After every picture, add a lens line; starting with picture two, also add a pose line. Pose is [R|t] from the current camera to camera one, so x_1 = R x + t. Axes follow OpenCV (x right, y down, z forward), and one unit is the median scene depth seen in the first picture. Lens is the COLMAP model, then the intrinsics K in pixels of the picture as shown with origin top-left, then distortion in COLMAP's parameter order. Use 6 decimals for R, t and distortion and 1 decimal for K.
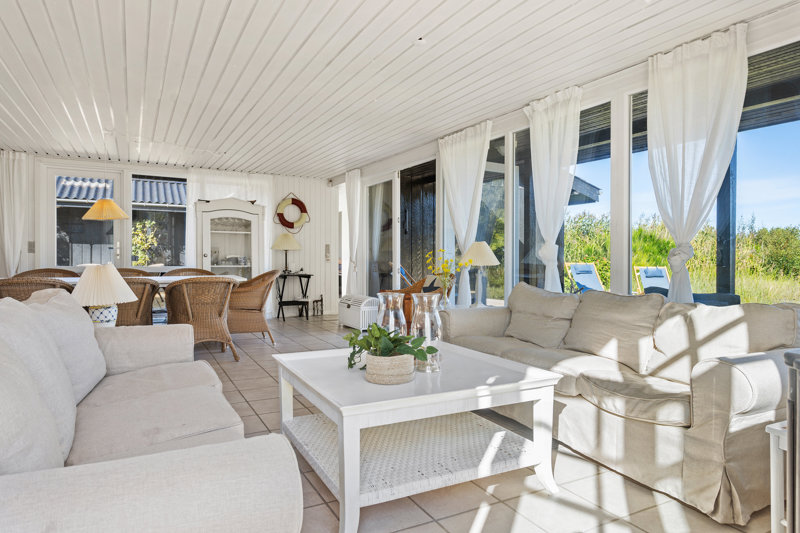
lens RADIAL K [[506.2, 0, 397.7], [0, 506.2, 263.2], [0, 0, 1]] dist [-0.001950, 0.004441]
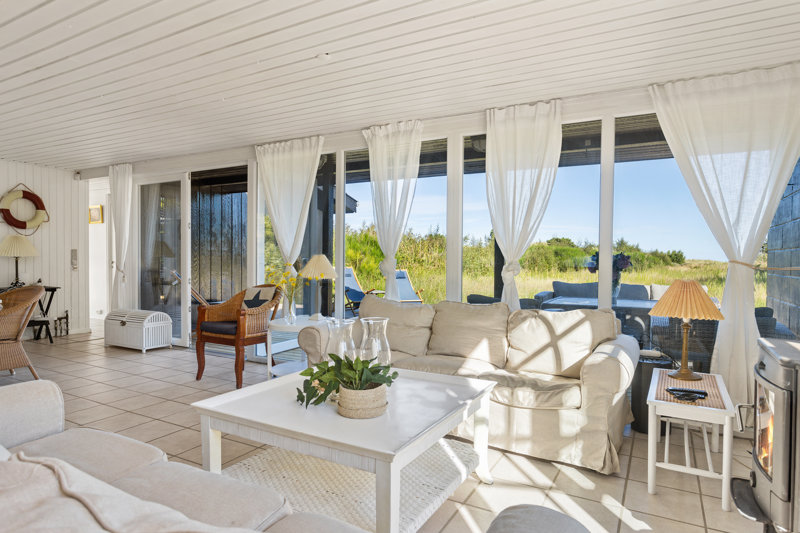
lens RADIAL K [[482.7, 0, 401.7], [0, 482.7, 265.9], [0, 0, 1]] dist [-0.010262, 0.003962]
pose [[0.838135, -0.009786, 0.545375, -0.143561], [0.005393, 0.999939, 0.009655, -0.017846], [-0.545436, -0.005151, 0.838136, 0.058828]]
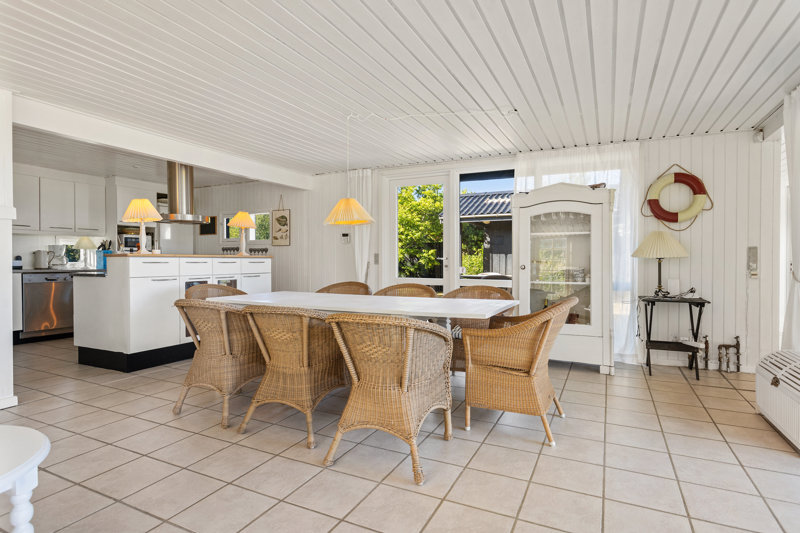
lens RADIAL K [[420.6, 0, 401.0], [0, 420.6, 268.2], [0, 0, 1]] dist [-0.002361, -0.000362]
pose [[0.590465, 0.008208, -0.807022, 0.006802], [-0.008161, 0.999958, 0.004199, -0.015039], [0.807022, 0.004107, 0.590507, 0.505147]]
